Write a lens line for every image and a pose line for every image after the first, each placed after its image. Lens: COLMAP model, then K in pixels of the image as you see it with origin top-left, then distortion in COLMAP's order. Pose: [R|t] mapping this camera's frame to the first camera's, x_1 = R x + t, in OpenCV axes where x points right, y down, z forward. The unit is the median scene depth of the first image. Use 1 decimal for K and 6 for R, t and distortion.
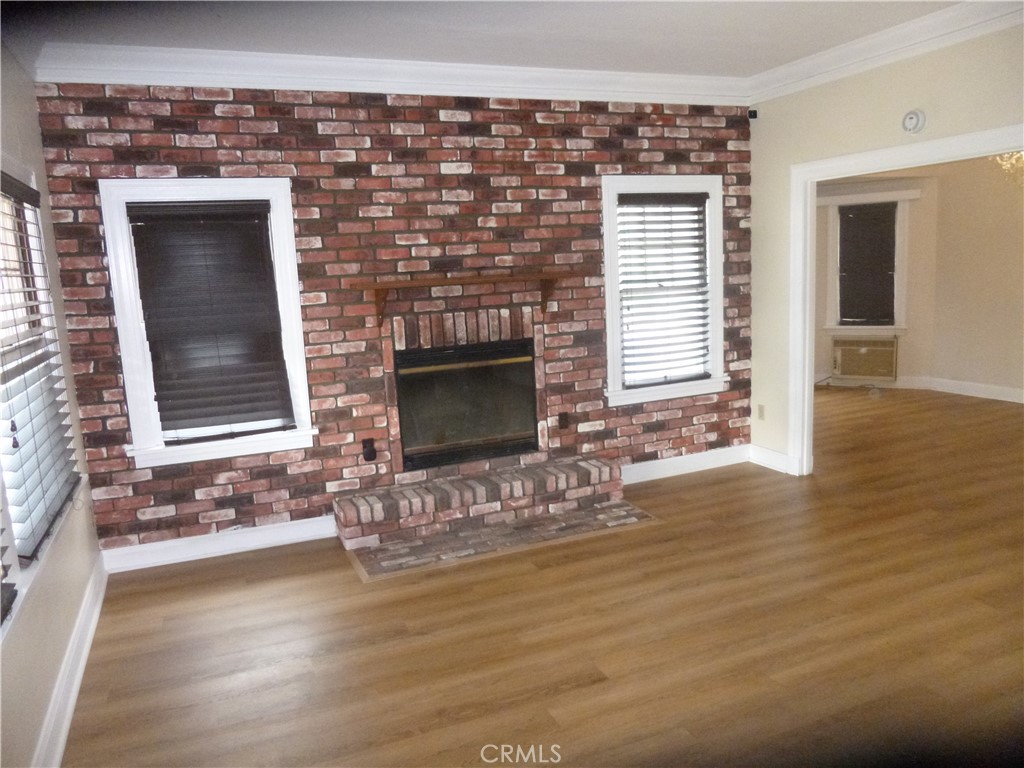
lens RADIAL K [[757.5, 0, 512.0], [0, 757.5, 384.0], [0, 0, 1]] dist [-0.110223, 0.118406]
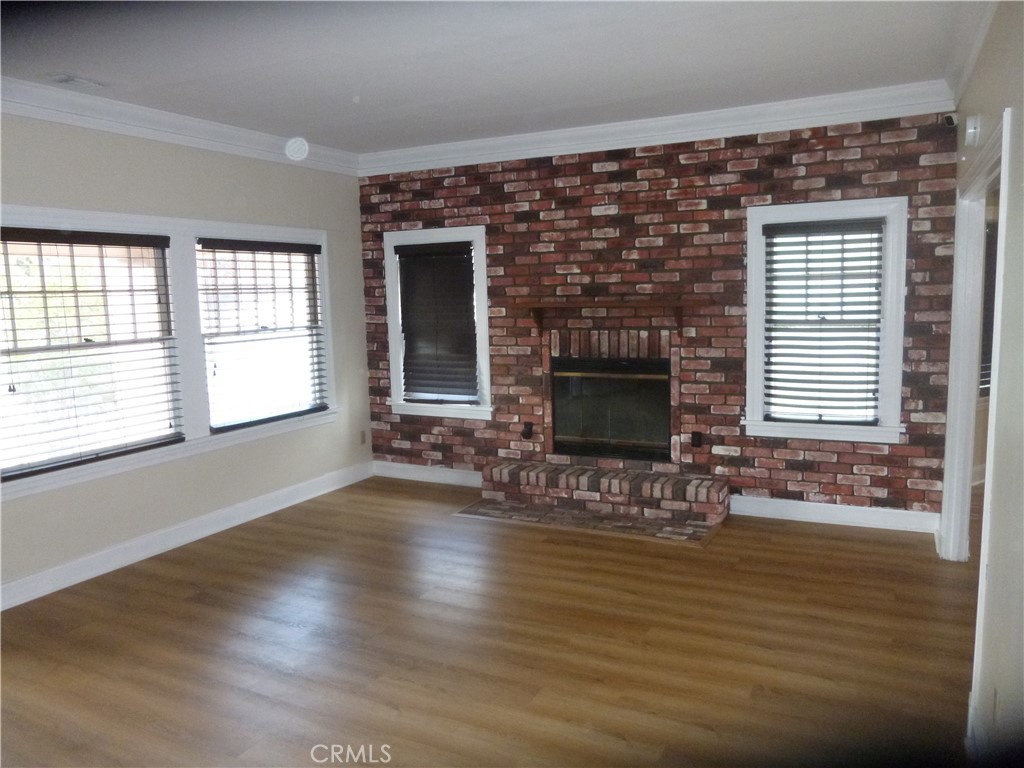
lens RADIAL K [[757.5, 0, 512.0], [0, 757.5, 384.0], [0, 0, 1]] dist [-0.110223, 0.118406]
pose [[0.648974, 0.122330, -0.750912, 0.735837], [-0.128374, 0.990444, 0.050405, -0.052488], [0.749902, 0.063686, 0.658476, 0.112678]]
